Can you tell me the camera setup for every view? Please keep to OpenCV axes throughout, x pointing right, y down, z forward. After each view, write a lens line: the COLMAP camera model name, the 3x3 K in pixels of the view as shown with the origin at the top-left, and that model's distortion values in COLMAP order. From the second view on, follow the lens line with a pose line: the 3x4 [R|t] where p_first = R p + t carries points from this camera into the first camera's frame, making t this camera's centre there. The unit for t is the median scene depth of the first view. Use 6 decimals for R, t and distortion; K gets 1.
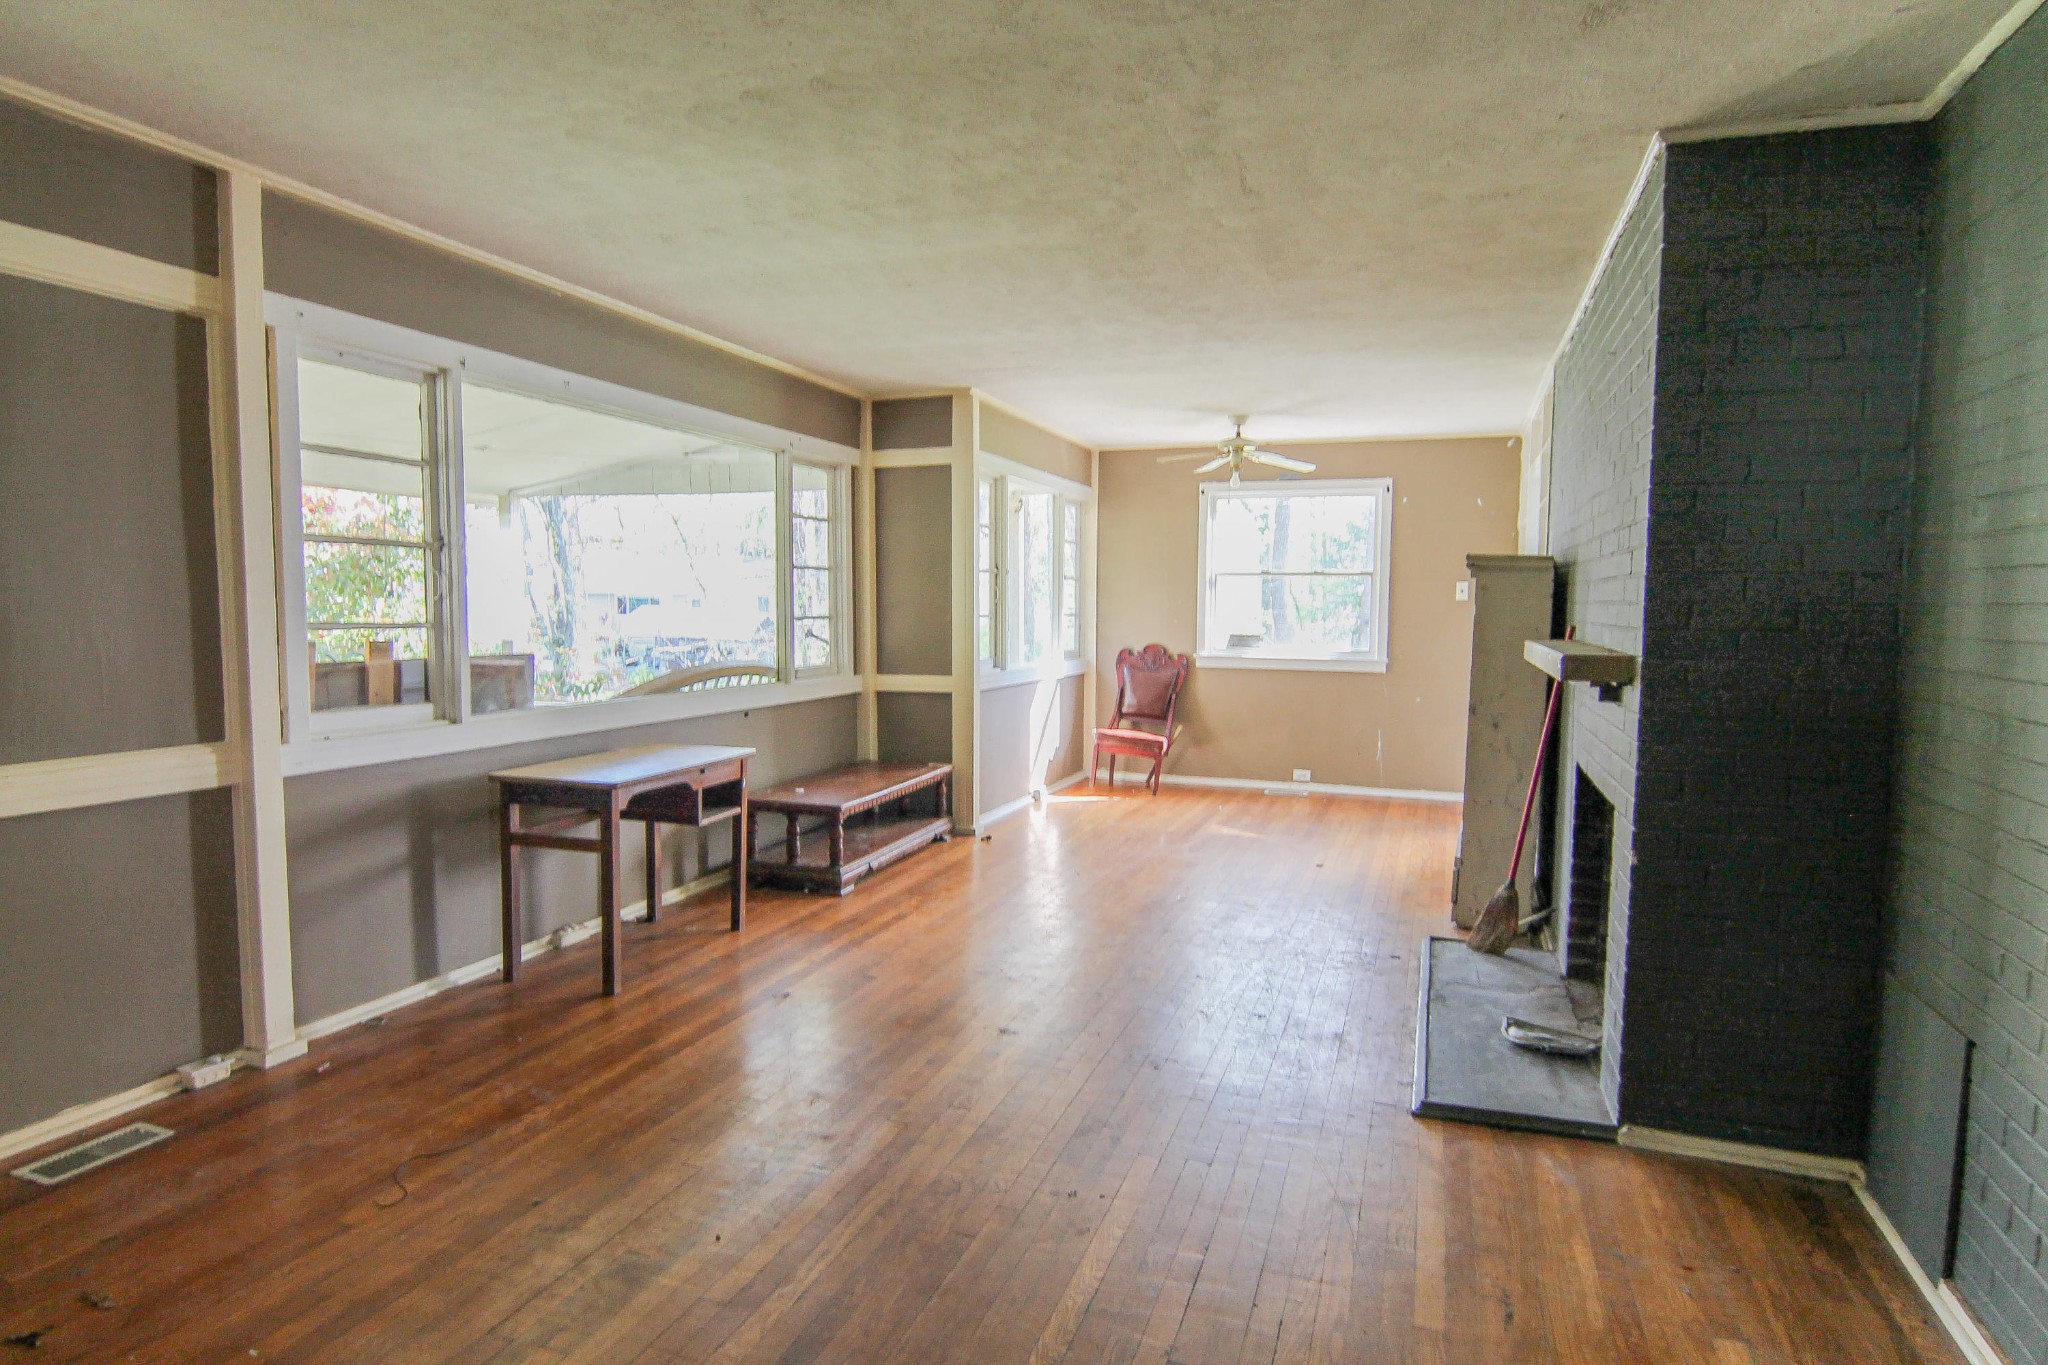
lens RADIAL K [[1153.2, 0, 1030.8], [0, 1153.2, 685.9], [0, 0, 1]] dist [0.004118, -0.020860]
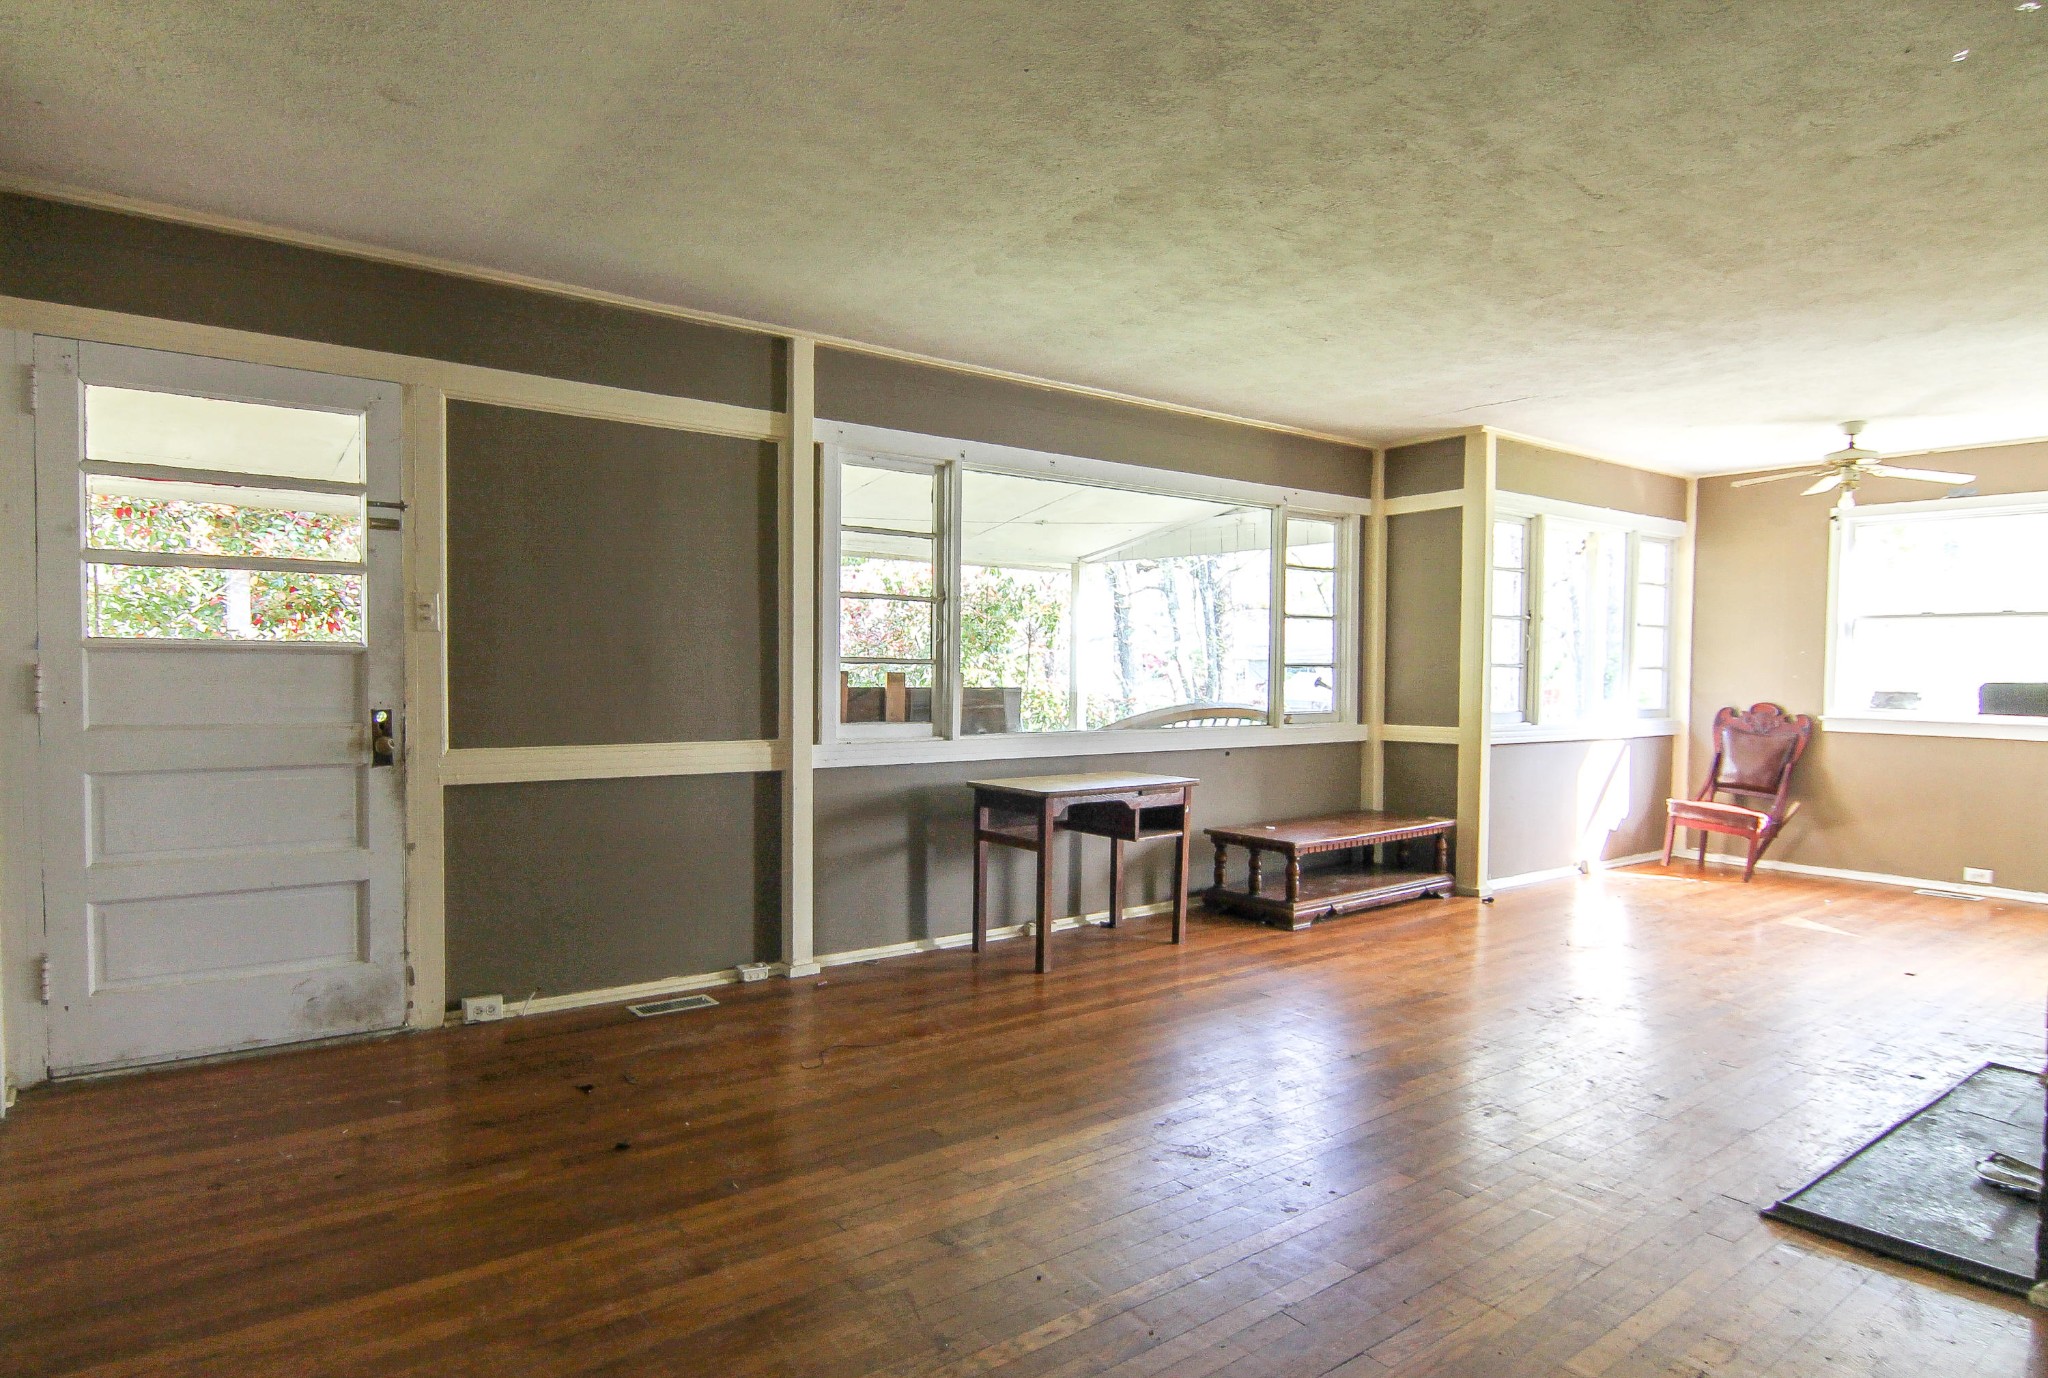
lens RADIAL K [[1220.0, 0, 1018.0], [0, 1220.0, 710.0], [0, 0, 1]] dist [0.002101, -0.025797]
pose [[0.831758, 0.017400, -0.554865, 0.286174], [-0.041291, 0.998679, -0.030578, 0.035491], [0.553600, 0.048344, 0.831378, -0.062676]]
